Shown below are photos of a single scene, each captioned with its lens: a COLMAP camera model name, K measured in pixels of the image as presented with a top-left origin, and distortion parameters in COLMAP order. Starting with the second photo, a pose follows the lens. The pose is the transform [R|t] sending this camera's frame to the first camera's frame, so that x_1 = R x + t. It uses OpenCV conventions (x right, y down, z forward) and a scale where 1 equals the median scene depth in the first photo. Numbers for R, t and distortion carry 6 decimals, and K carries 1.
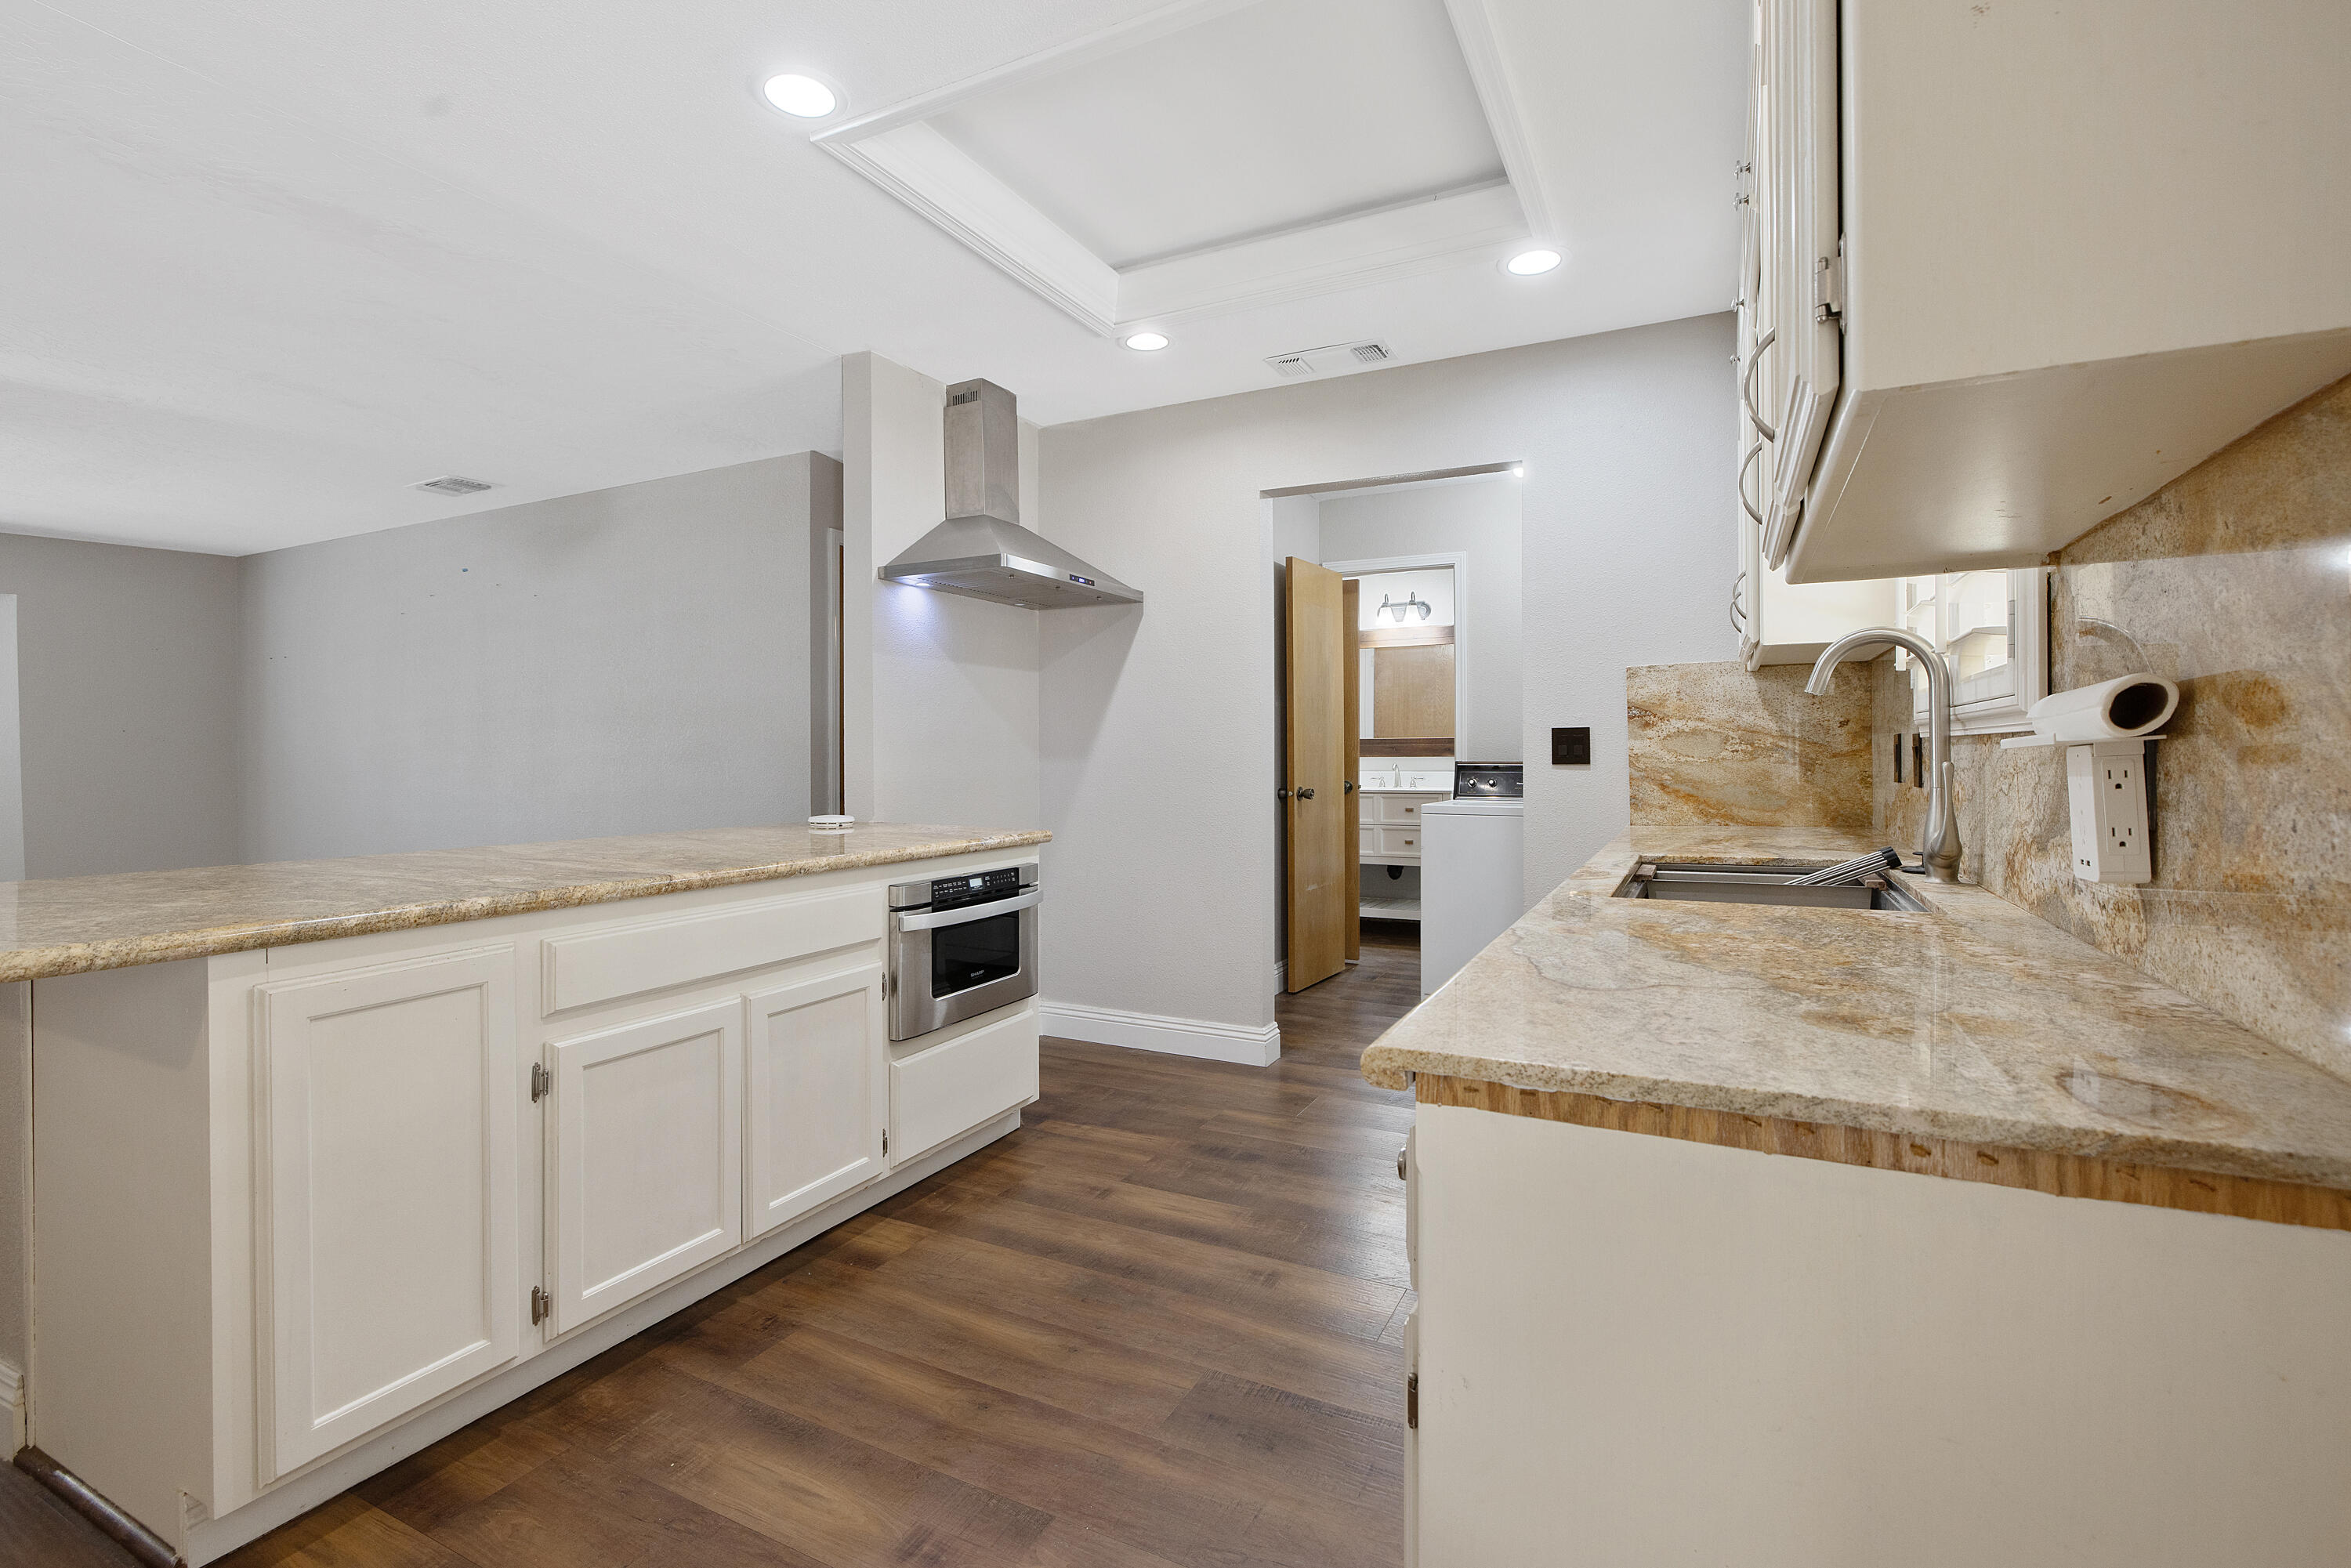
lens RADIAL K [[1067.9, 0, 1176.4], [0, 1067.9, 760.1], [0, 0, 1]] dist [-0.007113, 0.000398]
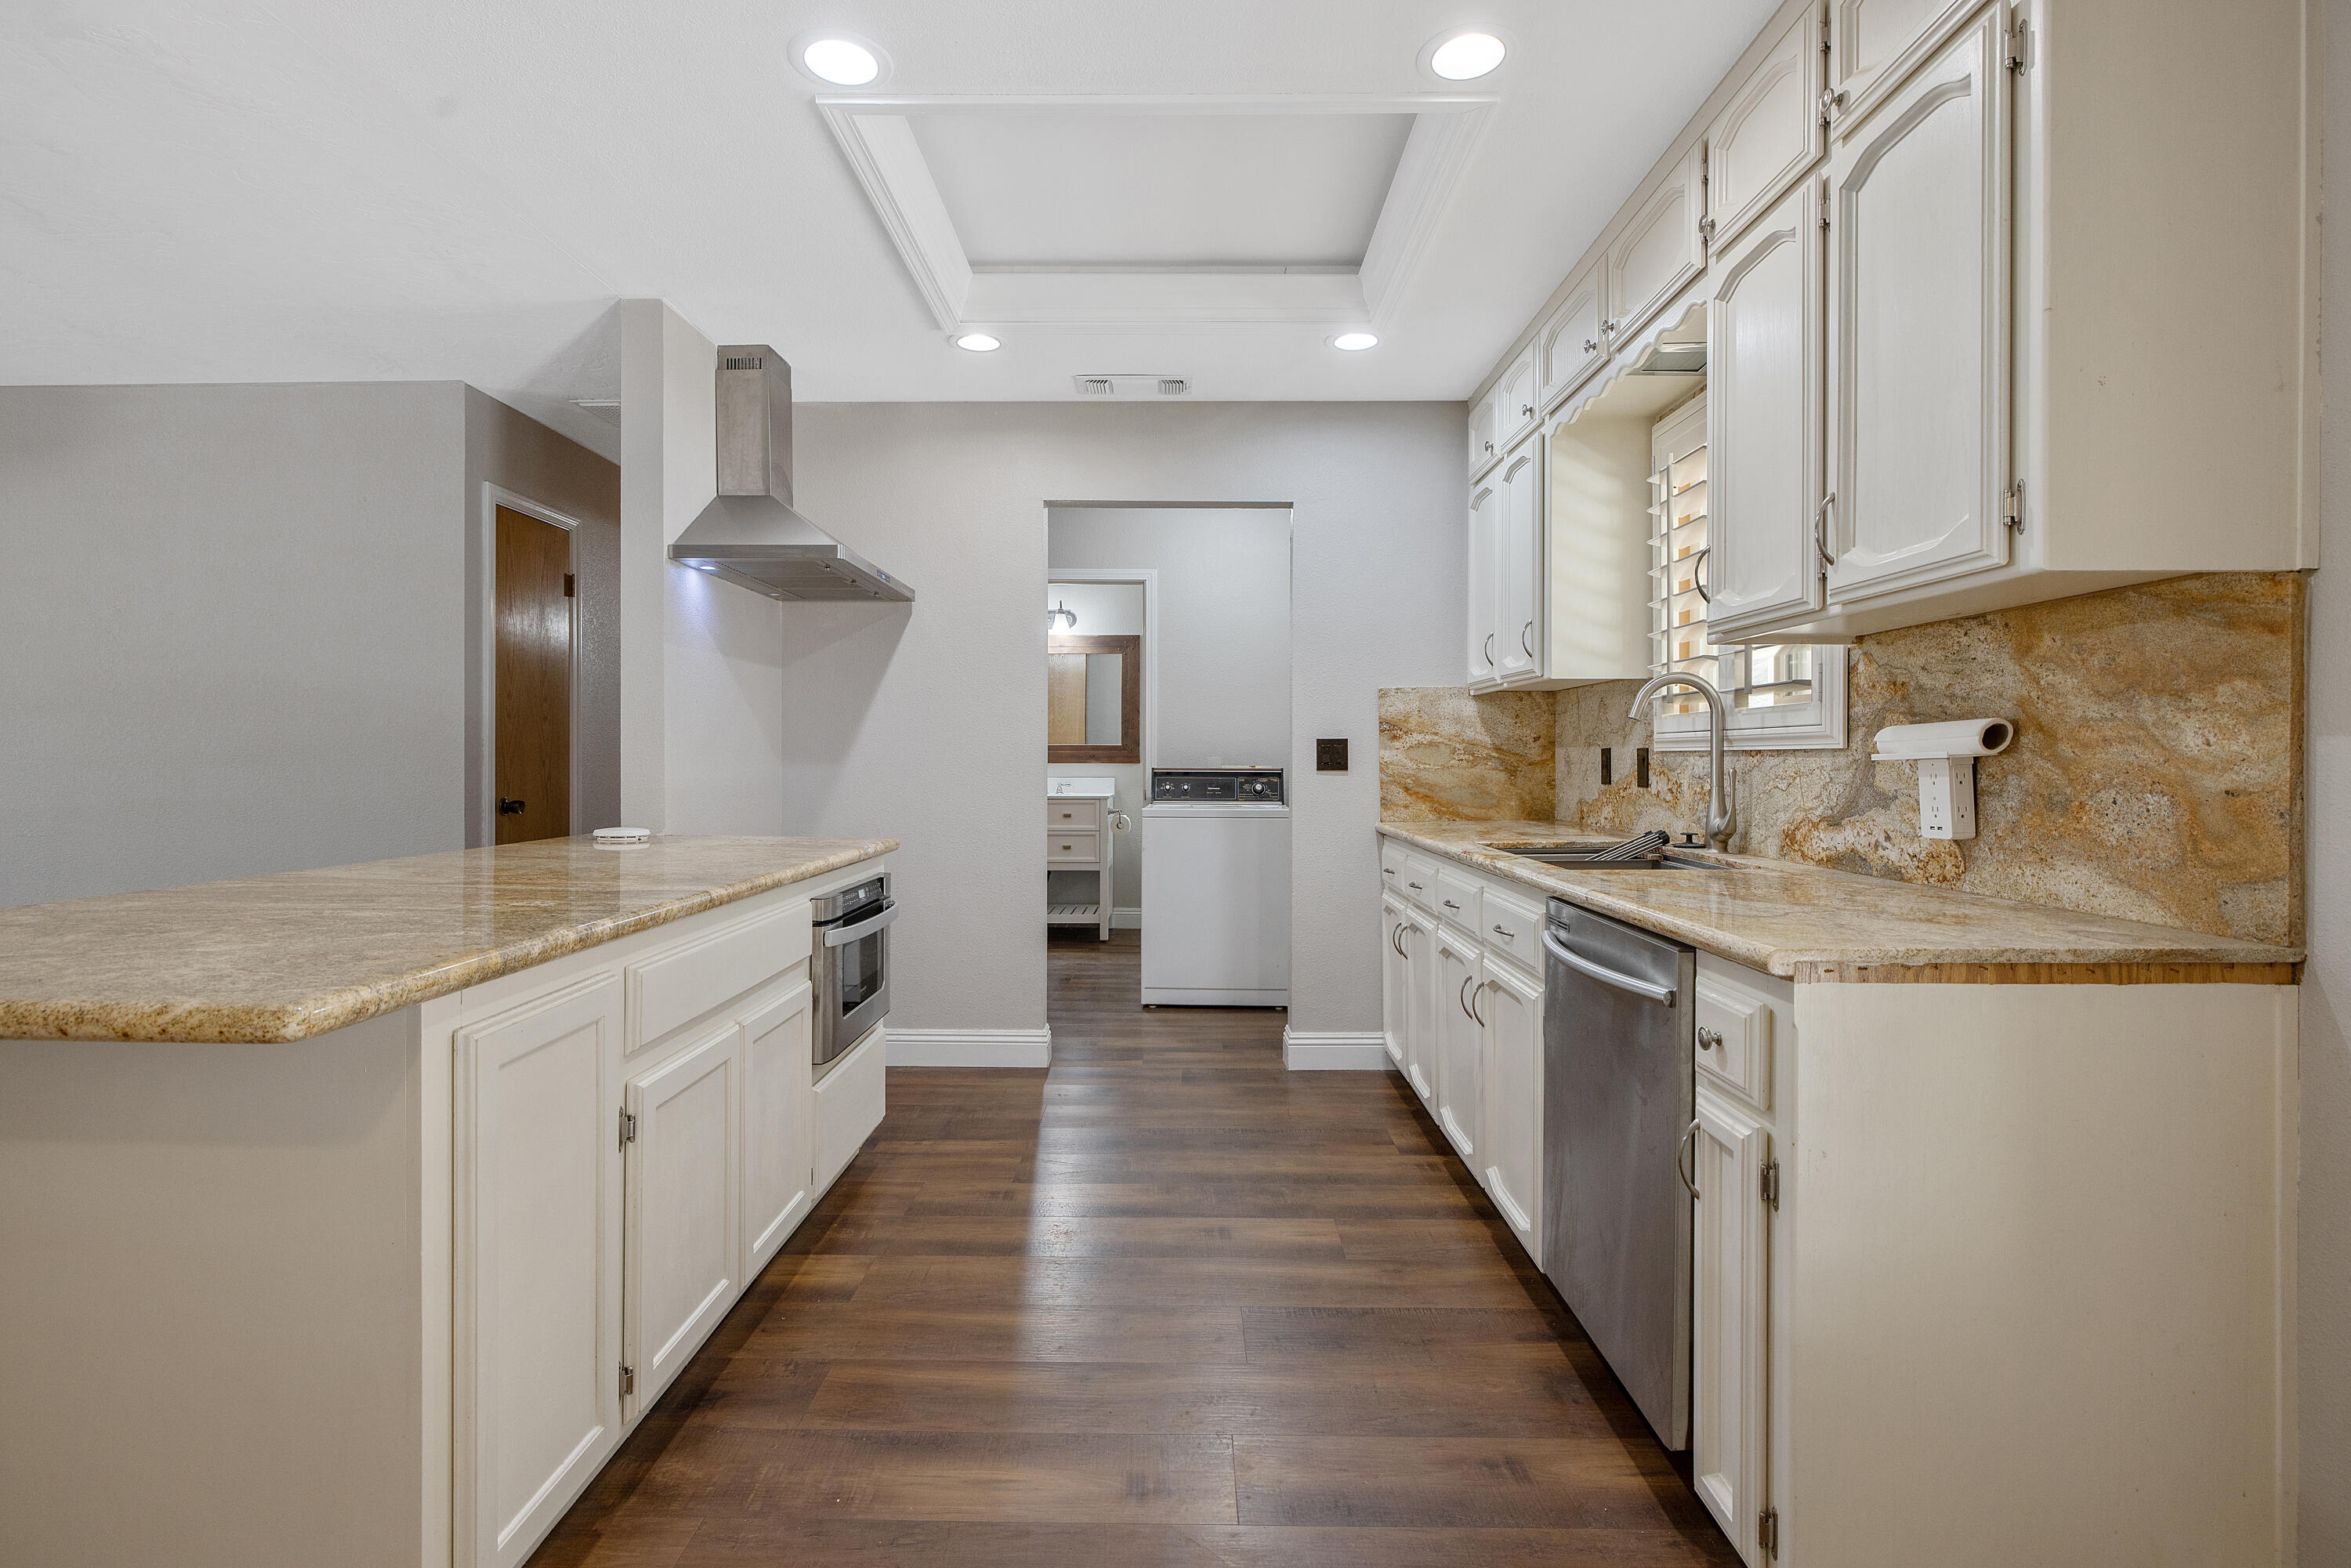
lens RADIAL K [[1134.8, 0, 1170.5], [0, 1134.8, 769.8], [0, 0, 1]] dist [-0.001912, -0.000028]
pose [[0.895884, 0.002085, 0.444283, -0.360388], [-0.003230, 0.999993, 0.001821, 0.001572], [-0.444276, -0.003067, 0.895885, -0.024246]]
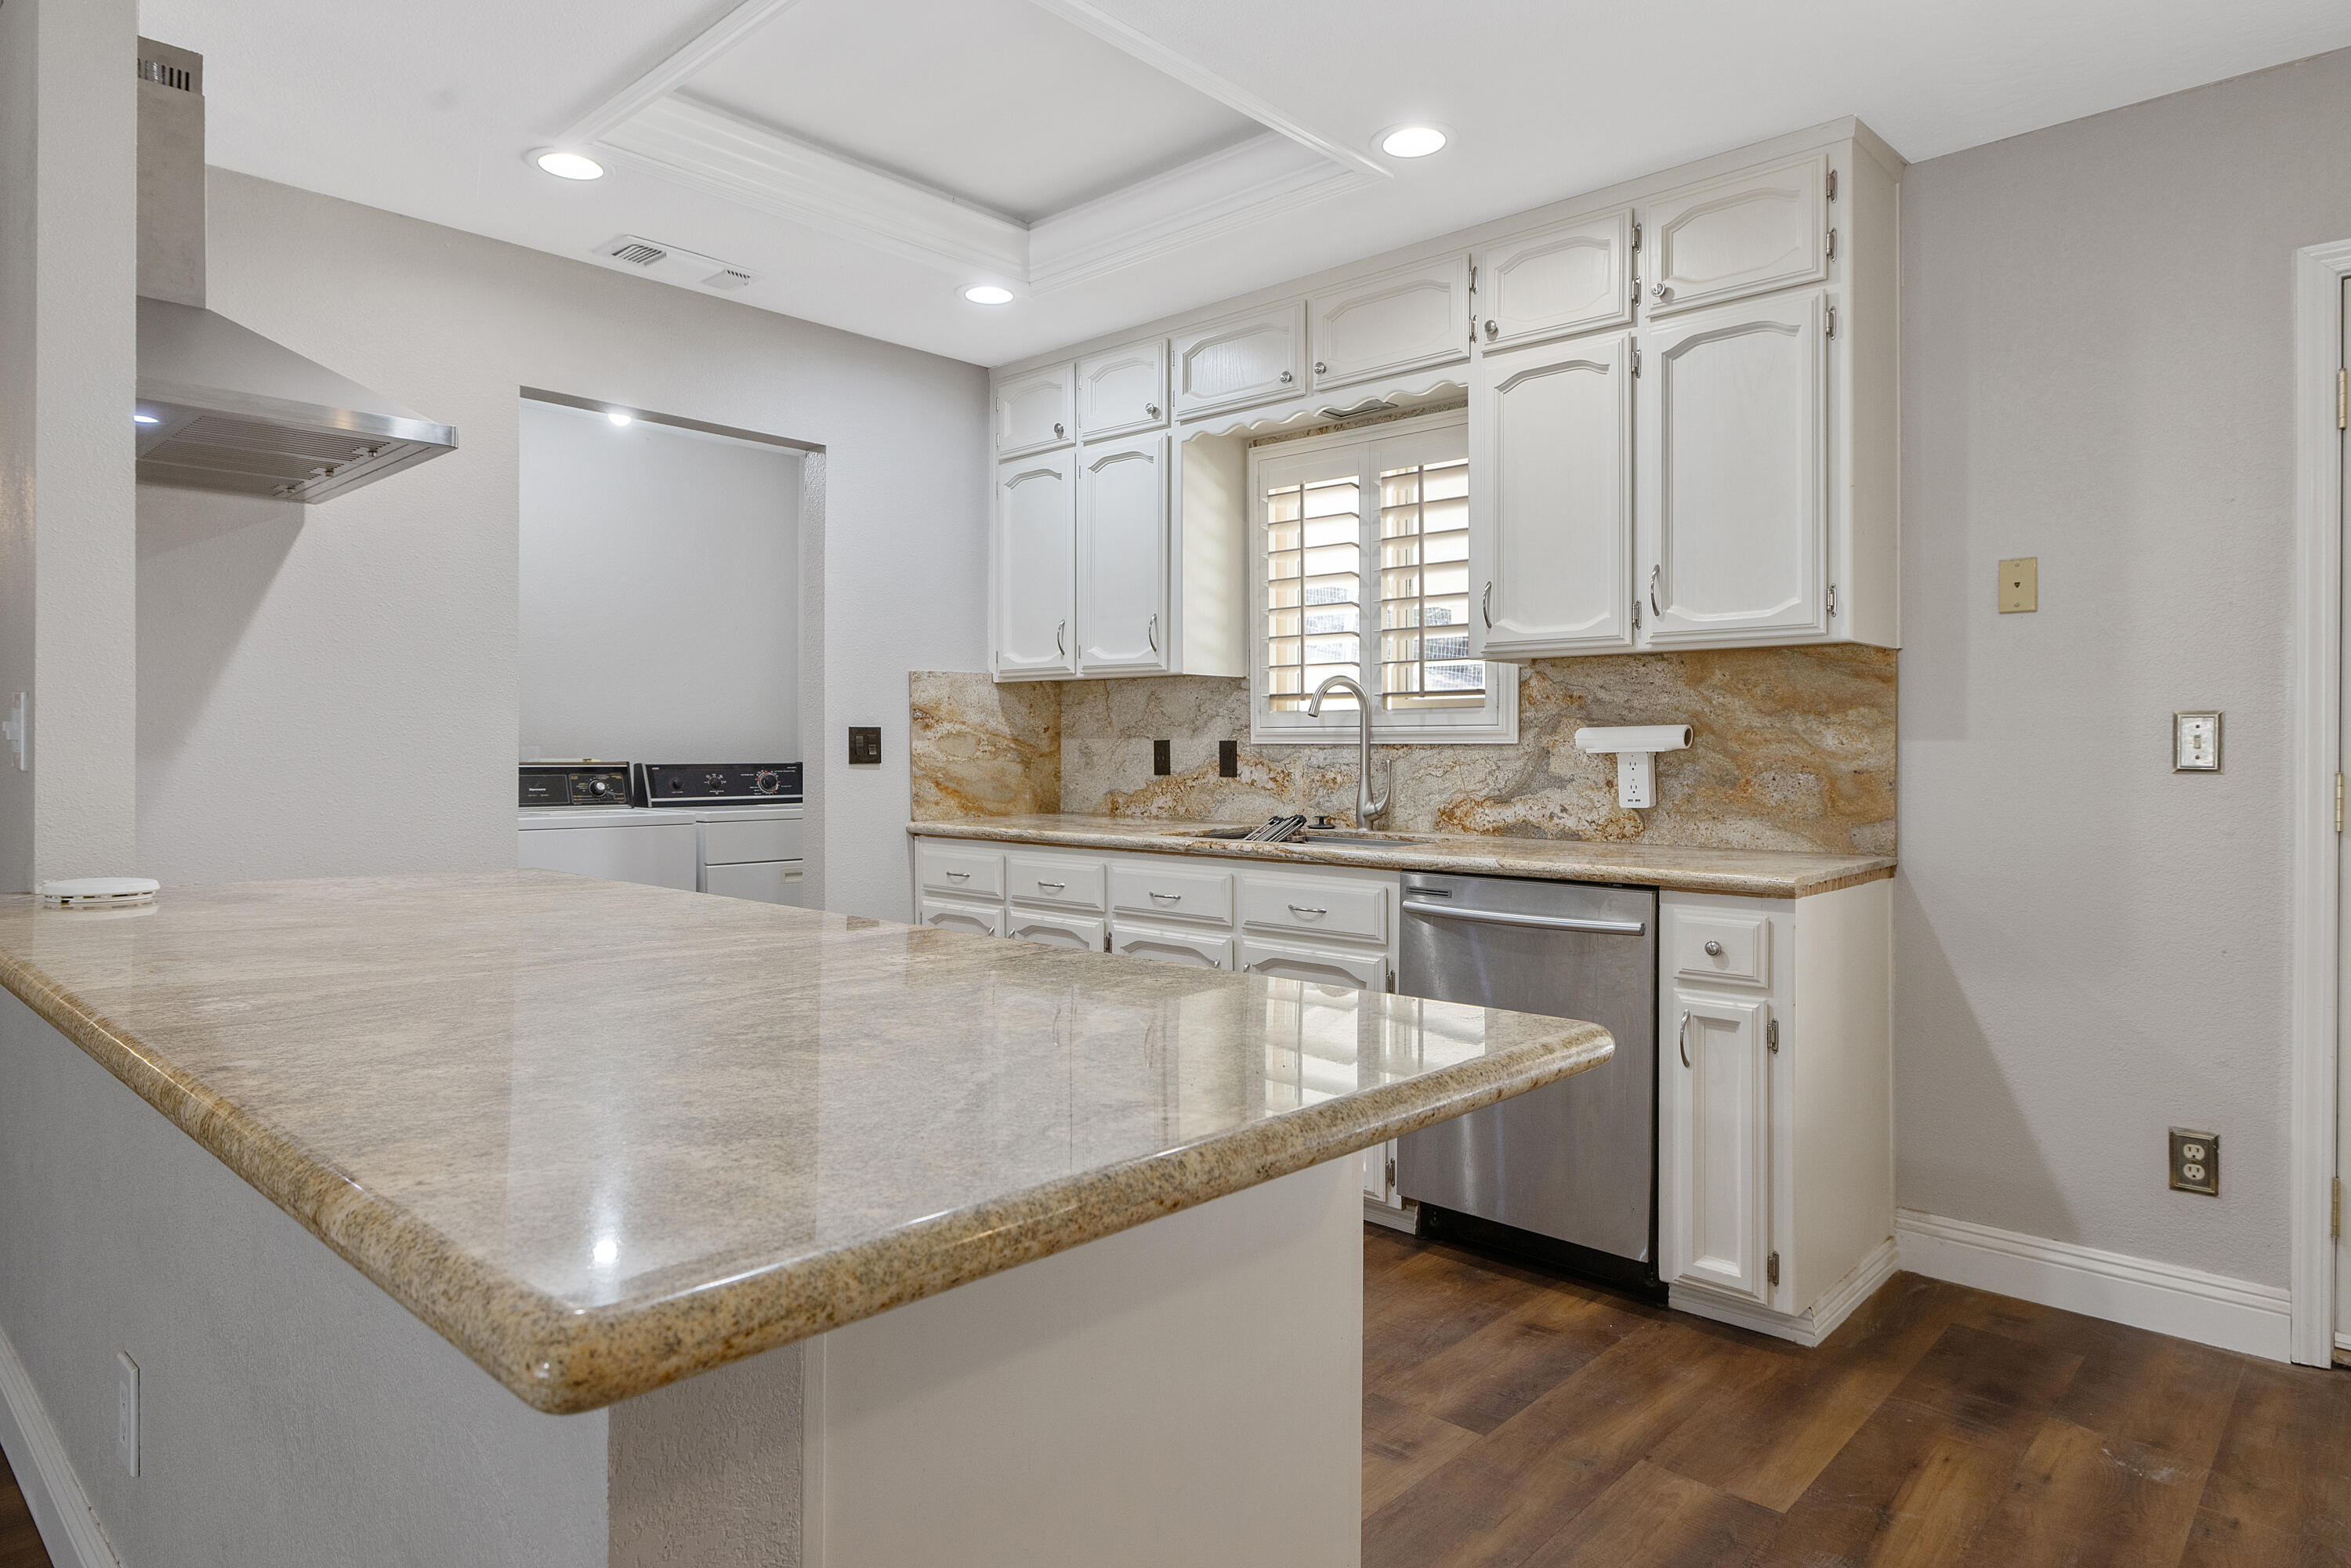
lens RADIAL K [[1371.6, 0, 1175.1], [0, 1371.6, 750.9], [0, 0, 1]] dist [-0.006269, 0.001109]
pose [[0.277282, 0.003528, 0.960782, -0.842540], [0.003087, 0.999985, -0.004563, -0.001738], [-0.960784, 0.004231, 0.277266, 0.398710]]
